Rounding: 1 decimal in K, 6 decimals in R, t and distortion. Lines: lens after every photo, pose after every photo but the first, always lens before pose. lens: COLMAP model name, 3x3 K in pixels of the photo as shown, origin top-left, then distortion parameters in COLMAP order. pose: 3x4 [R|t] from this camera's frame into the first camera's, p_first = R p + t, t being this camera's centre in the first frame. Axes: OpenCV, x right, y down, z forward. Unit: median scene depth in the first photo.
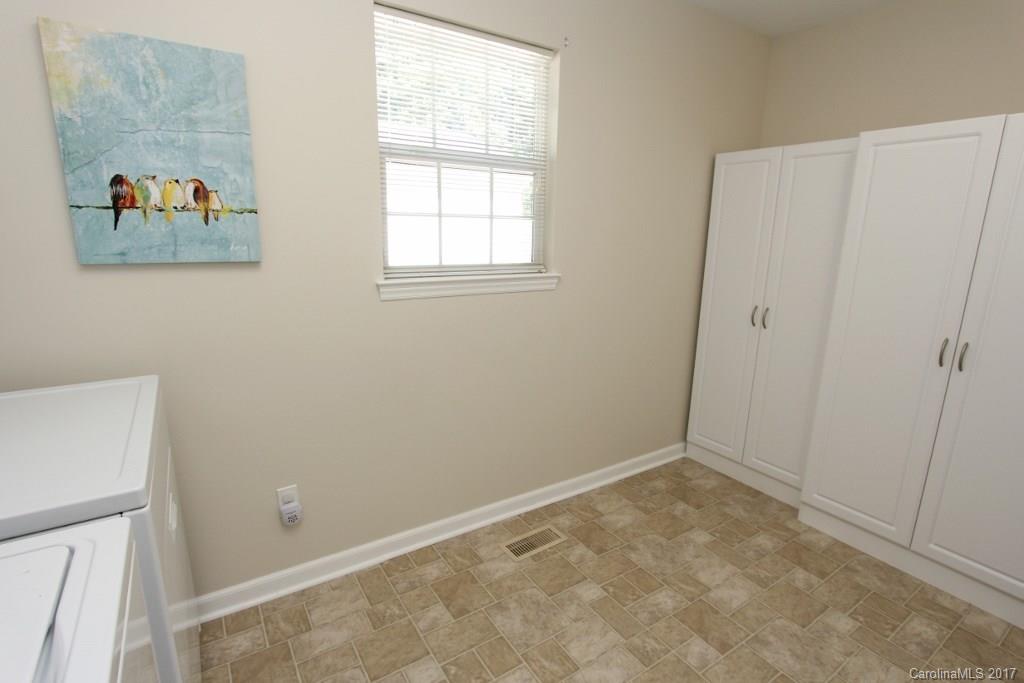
lens RADIAL K [[495.7, 0, 523.2], [0, 495.7, 345.9], [0, 0, 1]] dist [-0.013285, 0.000633]
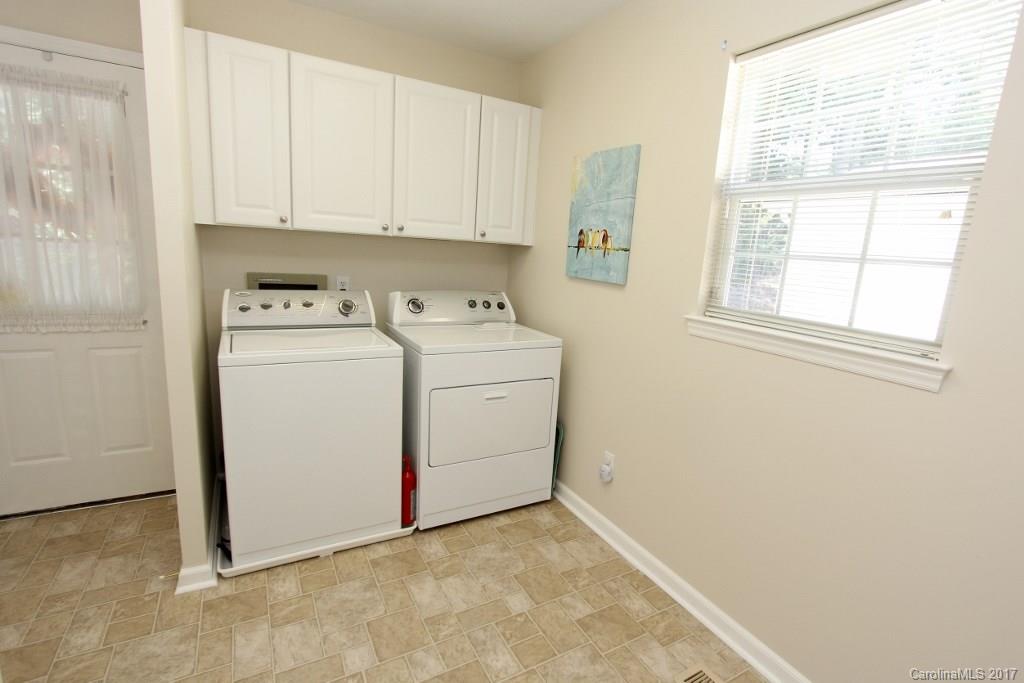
lens RADIAL K [[495.7, 0, 527.3], [0, 495.7, 345.3], [0, 0, 1]] dist [-0.013285, 0.000633]
pose [[-0.074670, 0.167972, -0.982960, 0.982043], [-0.296444, 0.937411, 0.182707, -0.201807], [0.952127, 0.305035, -0.020202, 0.890935]]
